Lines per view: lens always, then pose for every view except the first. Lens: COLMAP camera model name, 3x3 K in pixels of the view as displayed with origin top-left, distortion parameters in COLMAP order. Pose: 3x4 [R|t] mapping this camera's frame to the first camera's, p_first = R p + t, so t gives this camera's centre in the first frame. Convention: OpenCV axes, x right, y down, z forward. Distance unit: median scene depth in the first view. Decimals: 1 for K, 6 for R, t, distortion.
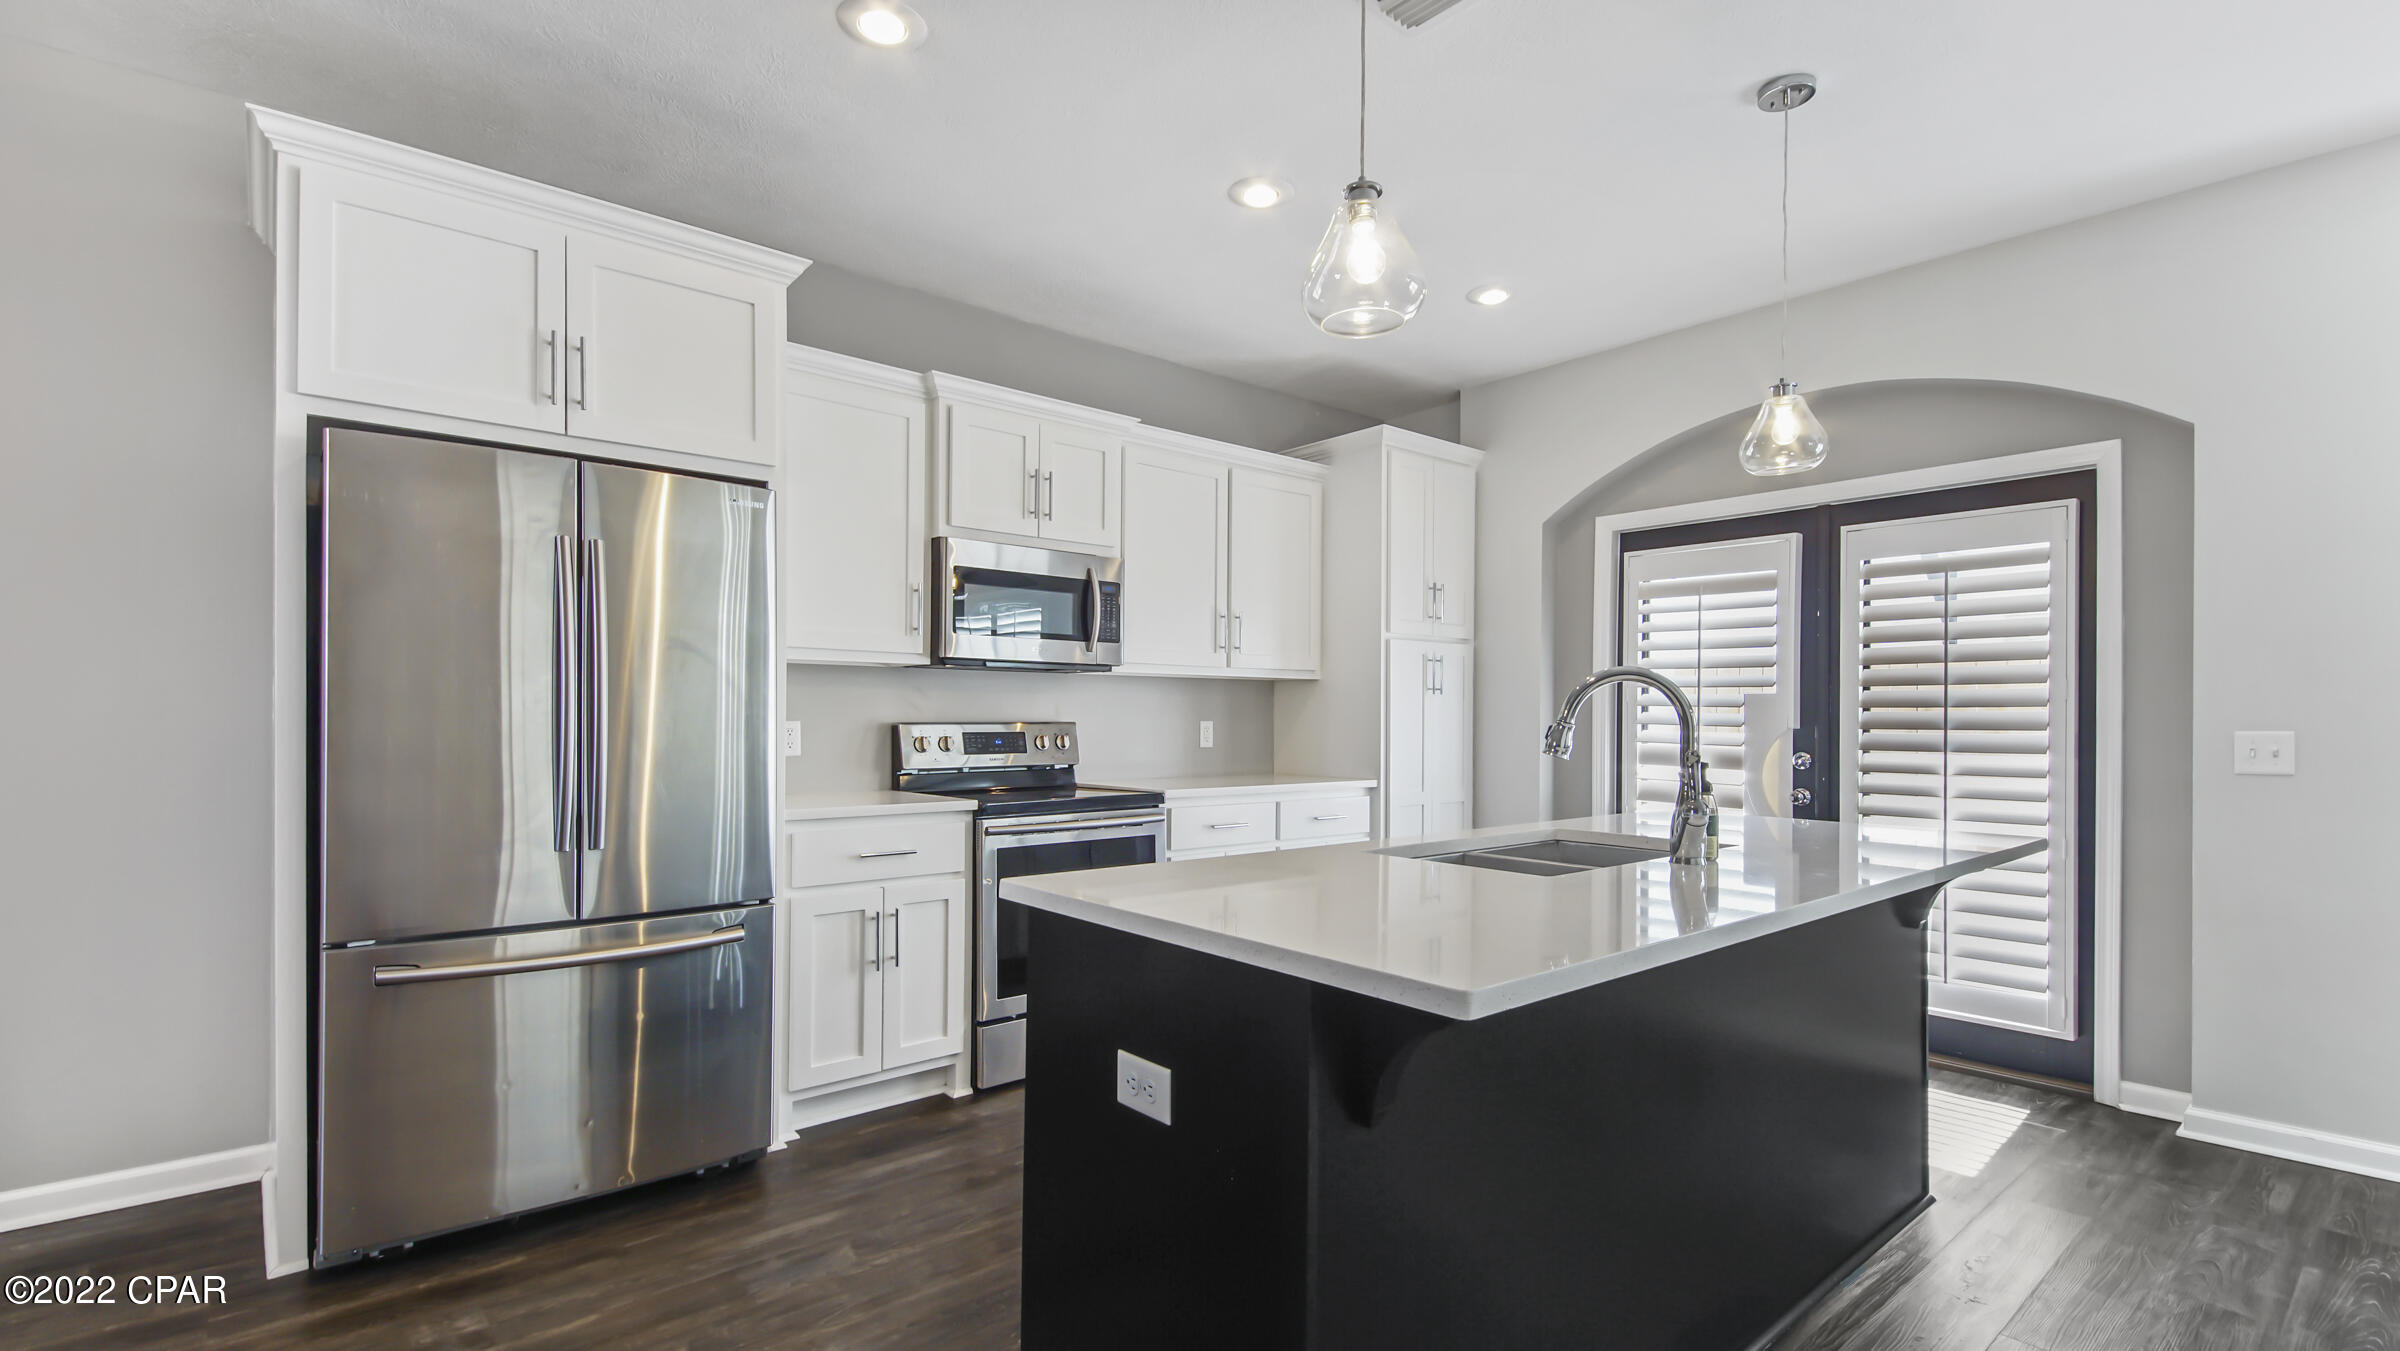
lens RADIAL K [[1060.5, 0, 1204.0], [0, 1060.5, 717.5], [0, 0, 1]] dist [0.001513, -0.000135]
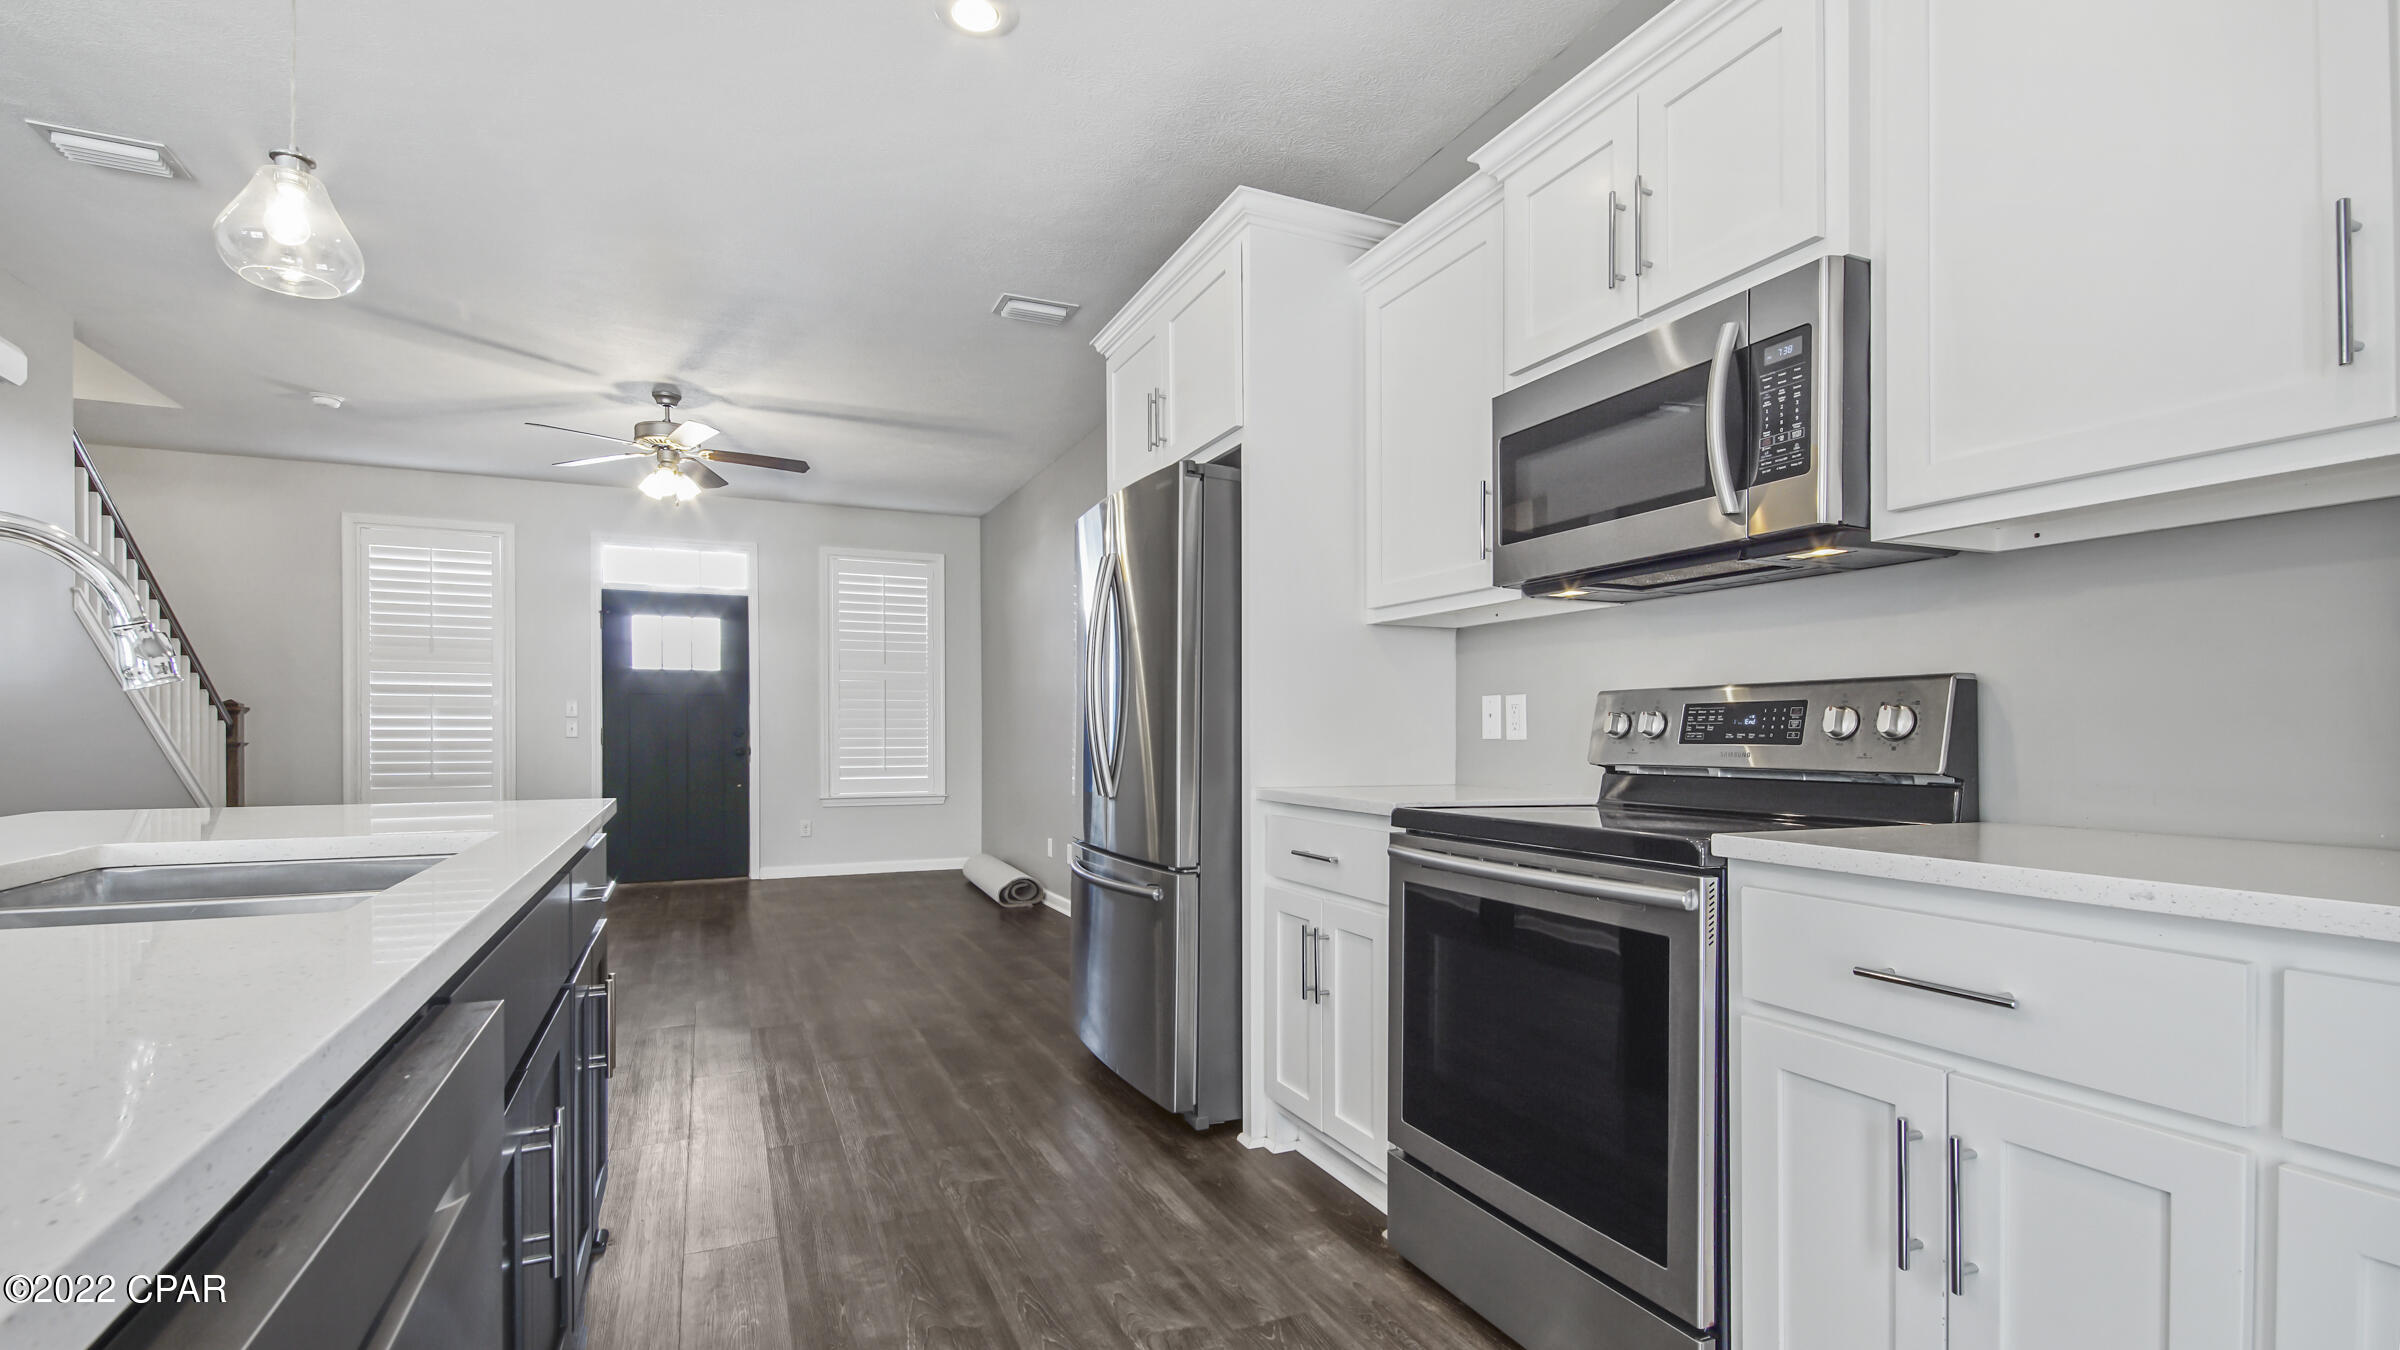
lens RADIAL K [[1031.5, 0, 1199.8], [0, 1031.5, 732.8], [0, 0, 1]] dist [0.019520, -0.000152]
pose [[-0.277386, -0.002431, -0.960756, 0.389027], [0.002383, 0.999992, -0.003218, 0.031296], [0.960756, -0.003183, -0.277378, 0.939896]]
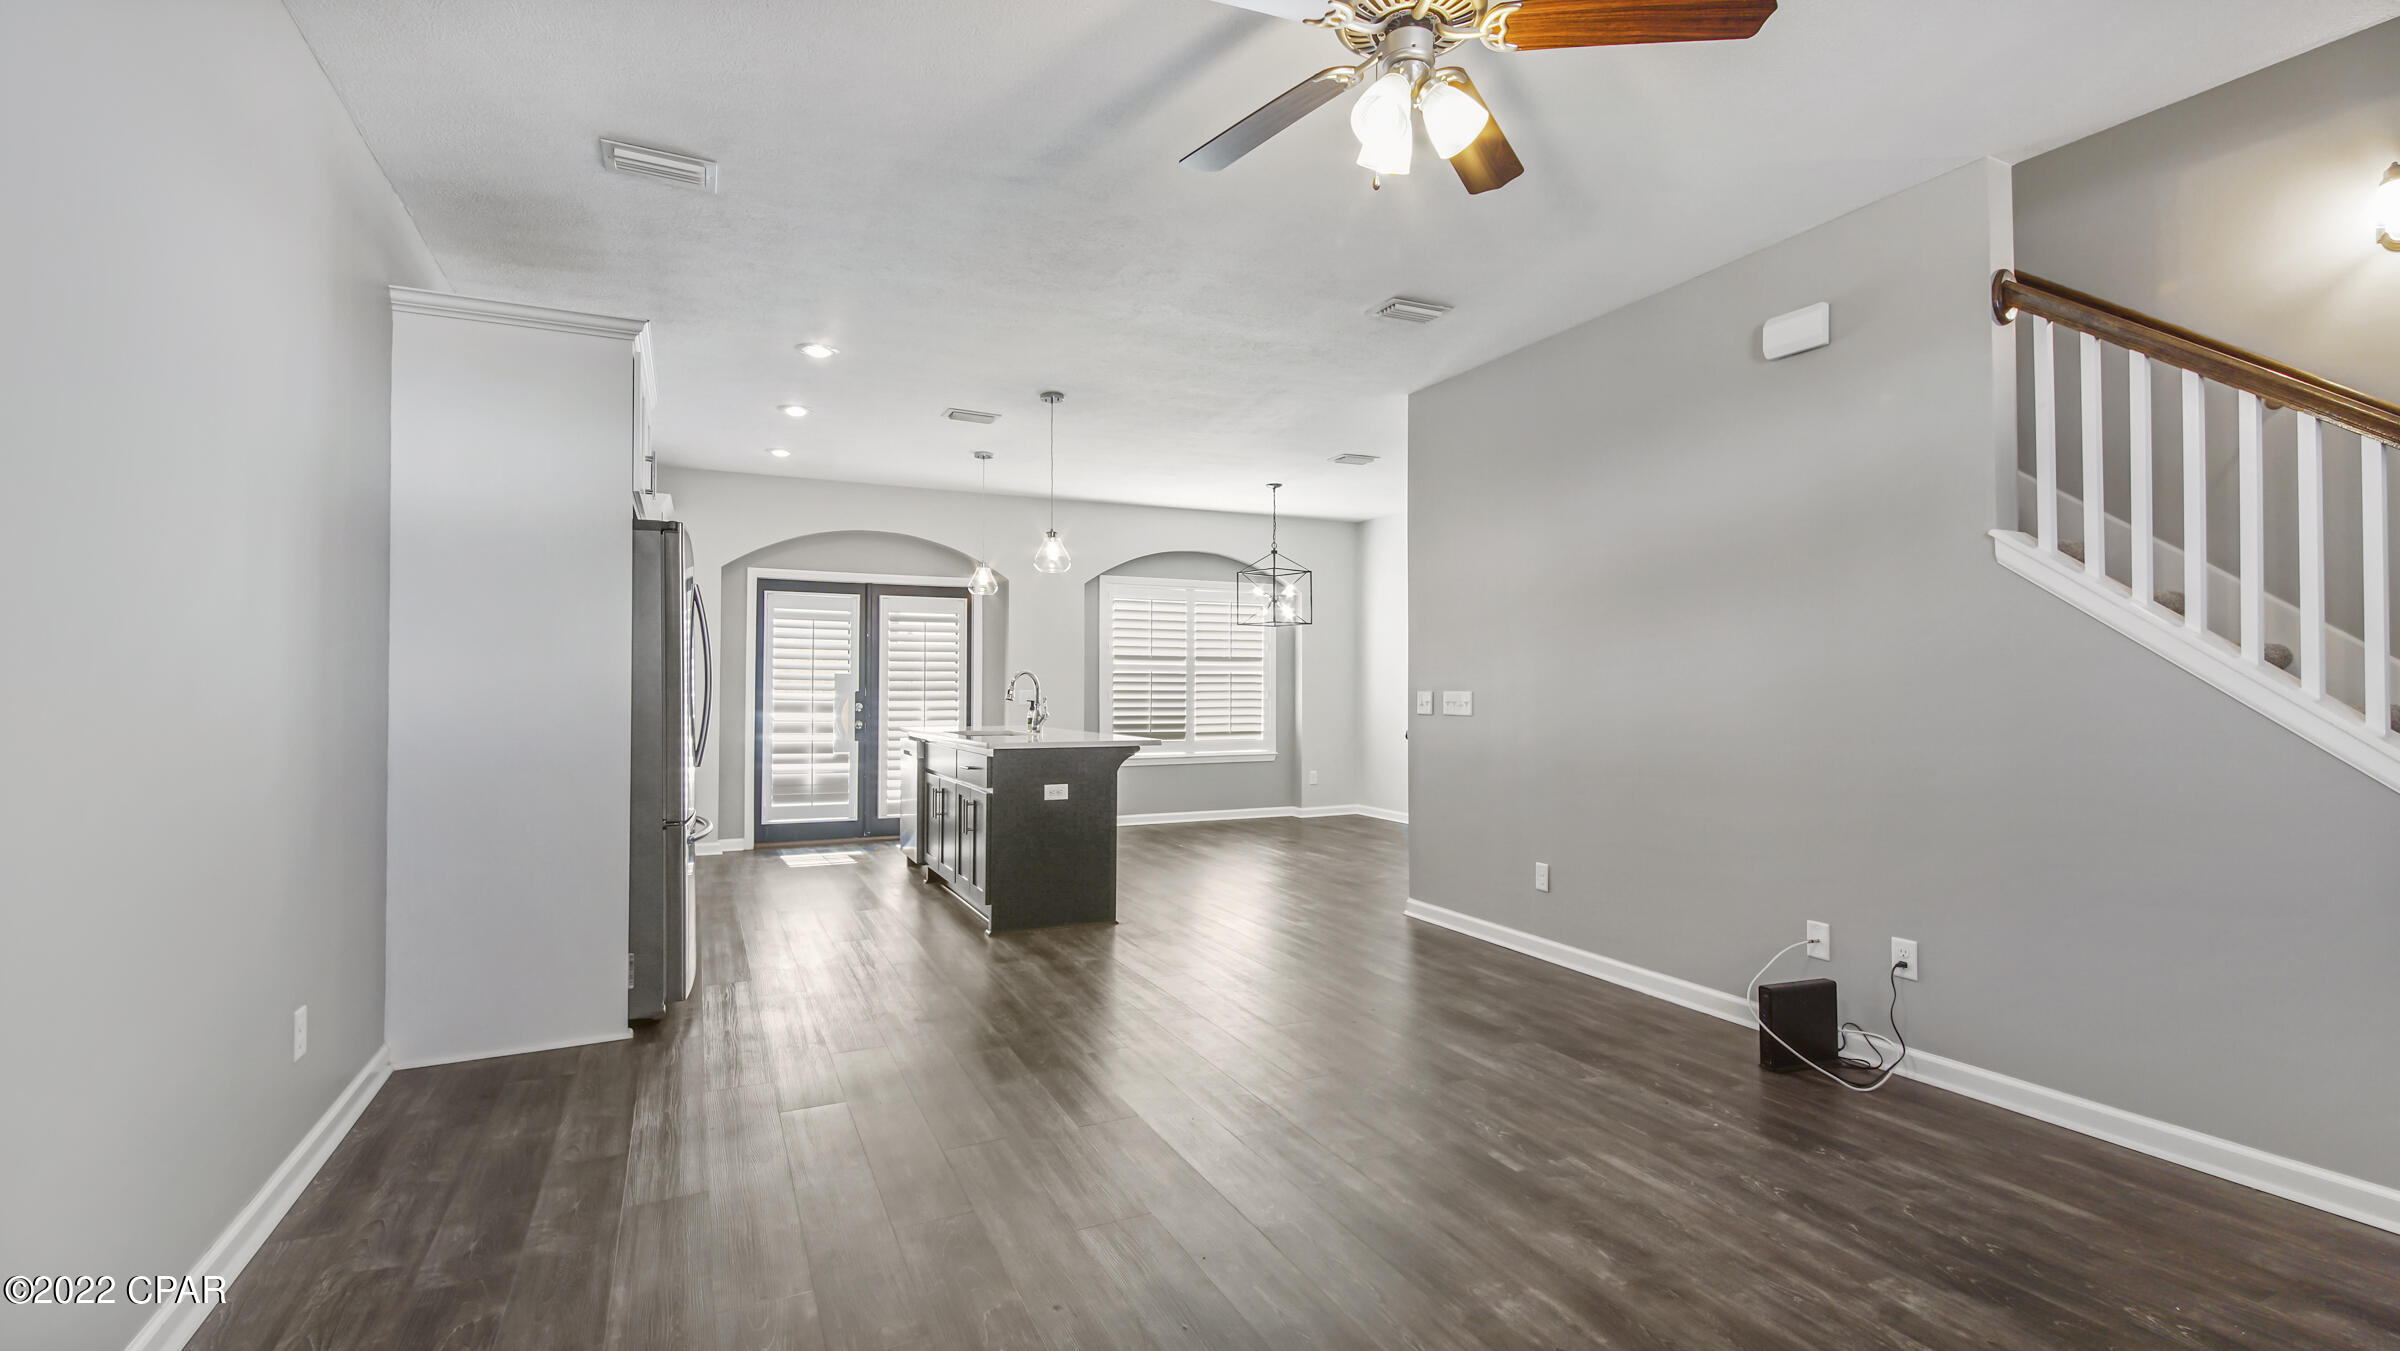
lens RADIAL K [[991.2, 0, 1200.0], [0, 991.2, 675.5], [0, 0, 1]] dist [0.000912, -0.000033]
pose [[0.244964, 0.006627, 0.969510, -1.116286], [-0.000484, 0.999977, -0.006713, -0.007033], [-0.969532, 0.001175, 0.244962, -0.097526]]
